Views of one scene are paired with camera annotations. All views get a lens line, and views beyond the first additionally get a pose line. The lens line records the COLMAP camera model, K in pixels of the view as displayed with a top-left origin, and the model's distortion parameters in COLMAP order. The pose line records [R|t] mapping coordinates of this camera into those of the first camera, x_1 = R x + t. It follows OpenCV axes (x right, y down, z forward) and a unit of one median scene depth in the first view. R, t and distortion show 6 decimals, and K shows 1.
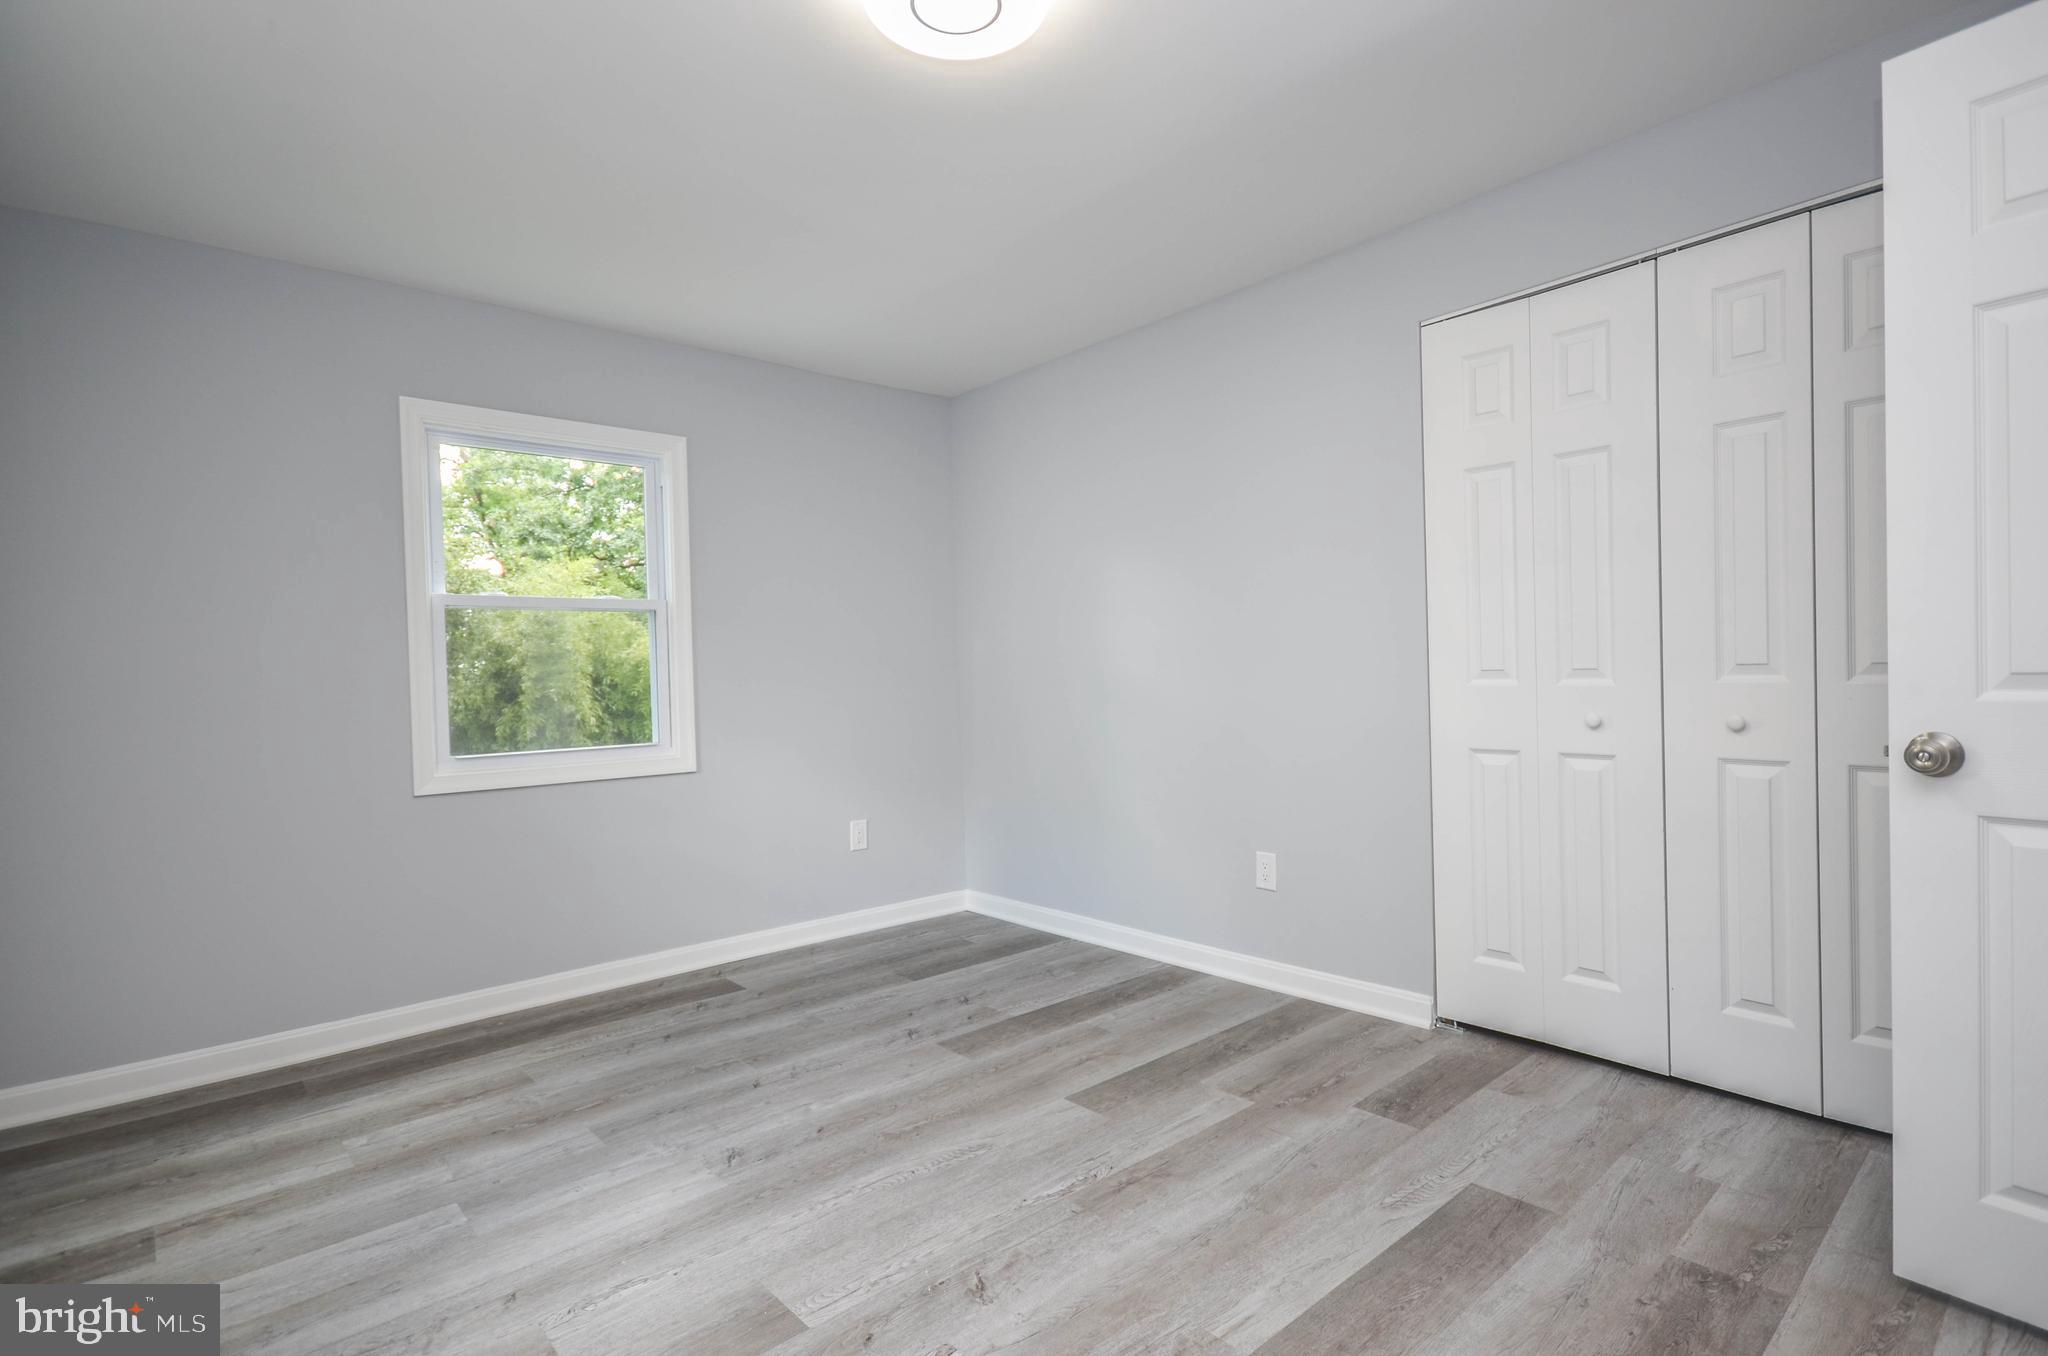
lens RADIAL K [[996.4, 0, 1071.2], [0, 996.4, 684.3], [0, 0, 1]] dist [0.004398, -0.003384]
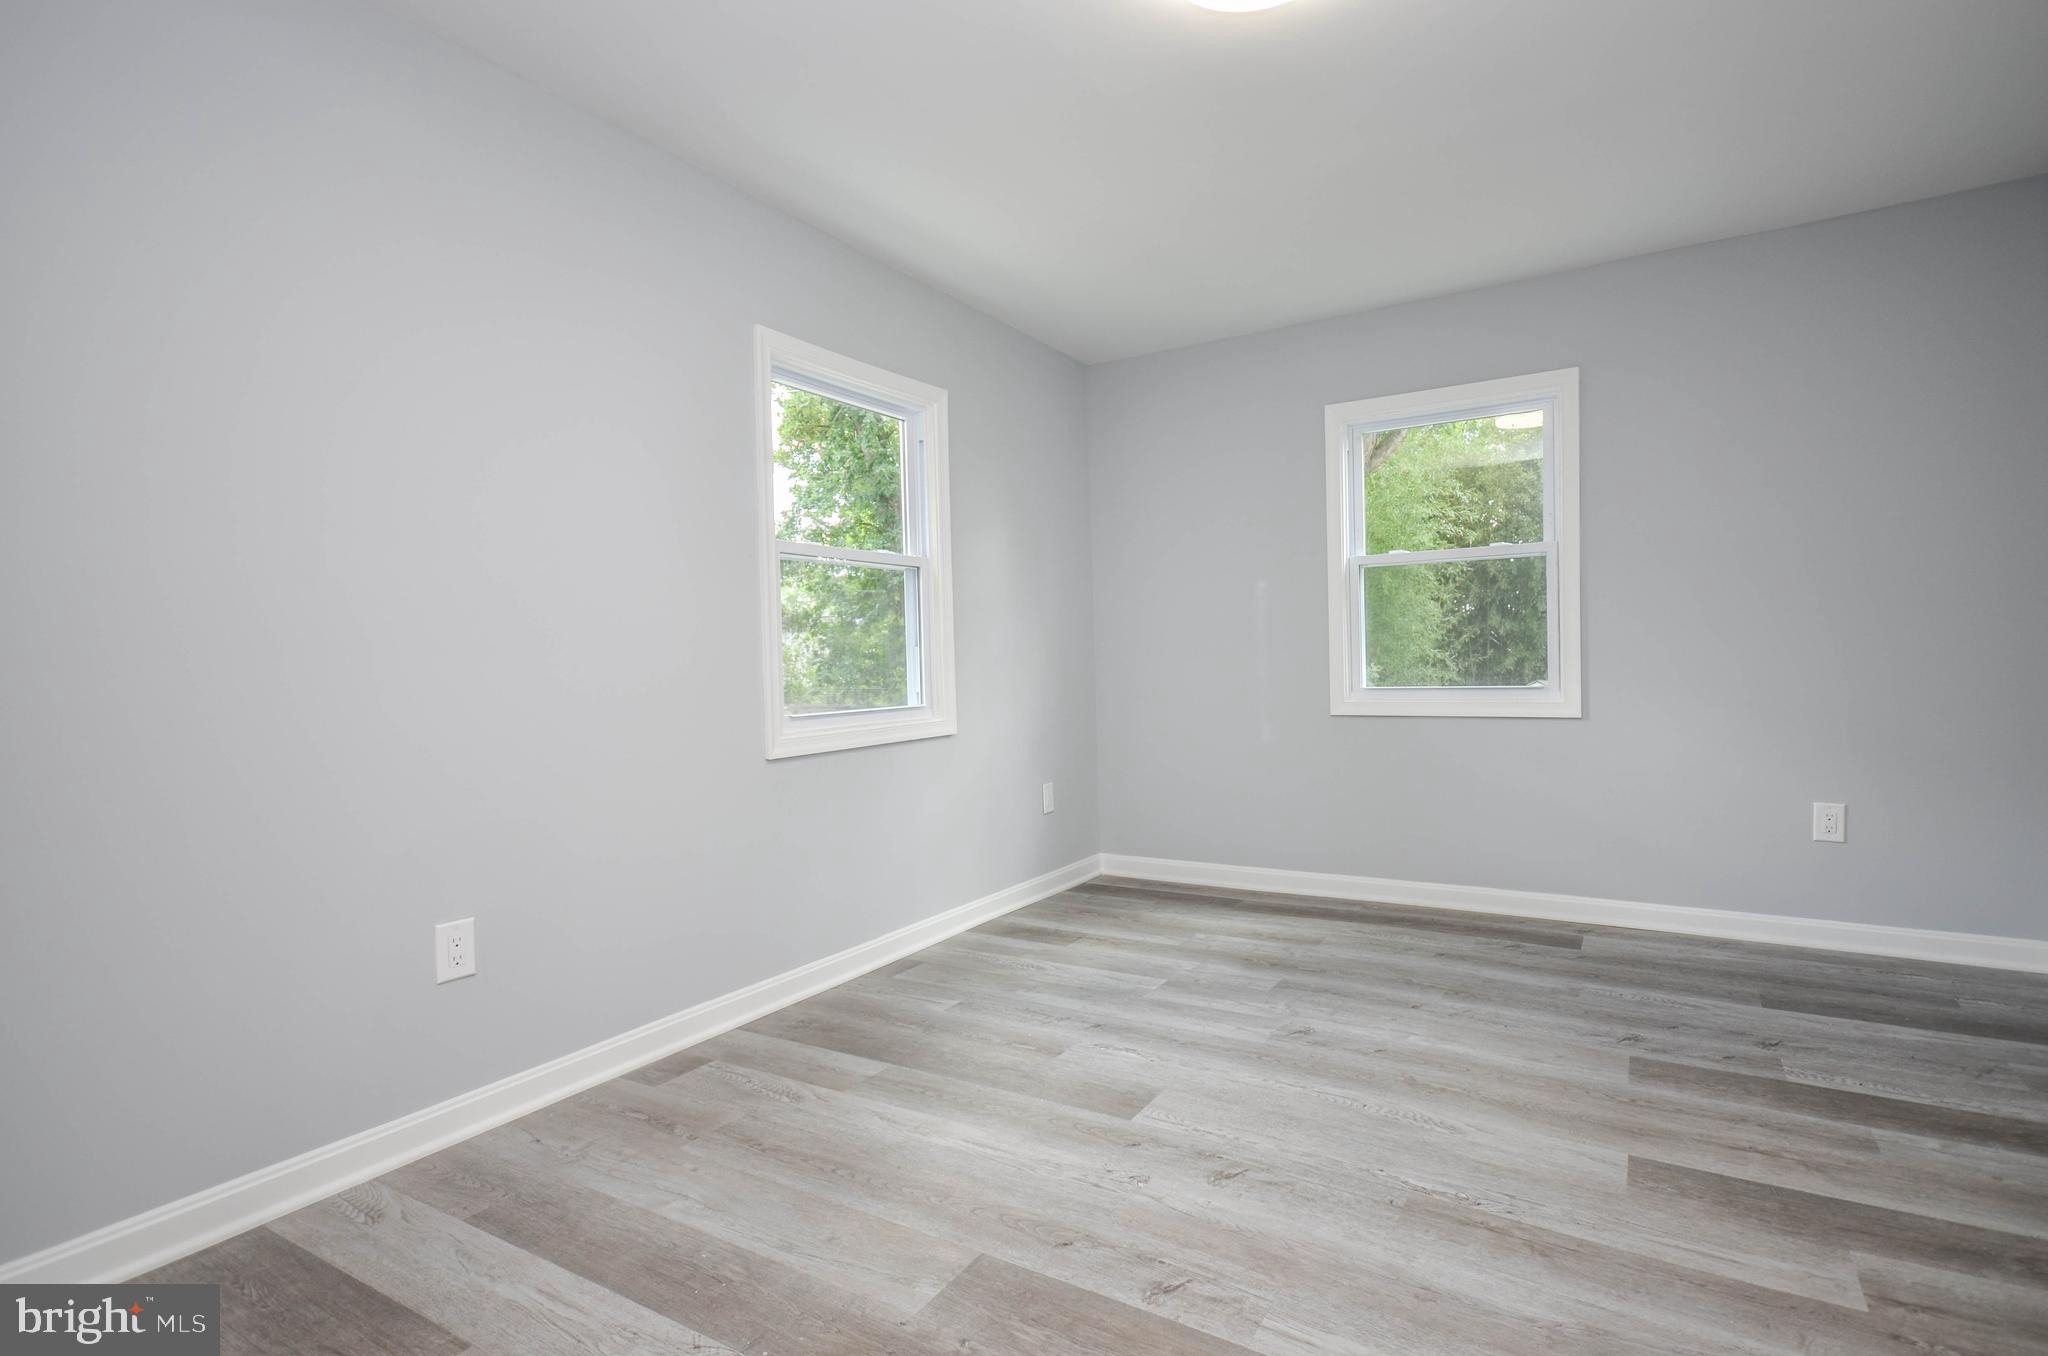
lens RADIAL K [[996.4, 0, 1029.8], [0, 996.4, 681.9], [0, 0, 1]] dist [0.004398, -0.003384]
pose [[0.255565, 0.040898, -0.965926, 0.534214], [0.006664, 0.999007, 0.044062, 0.008900], [0.966769, -0.017698, 0.255039, 0.314137]]
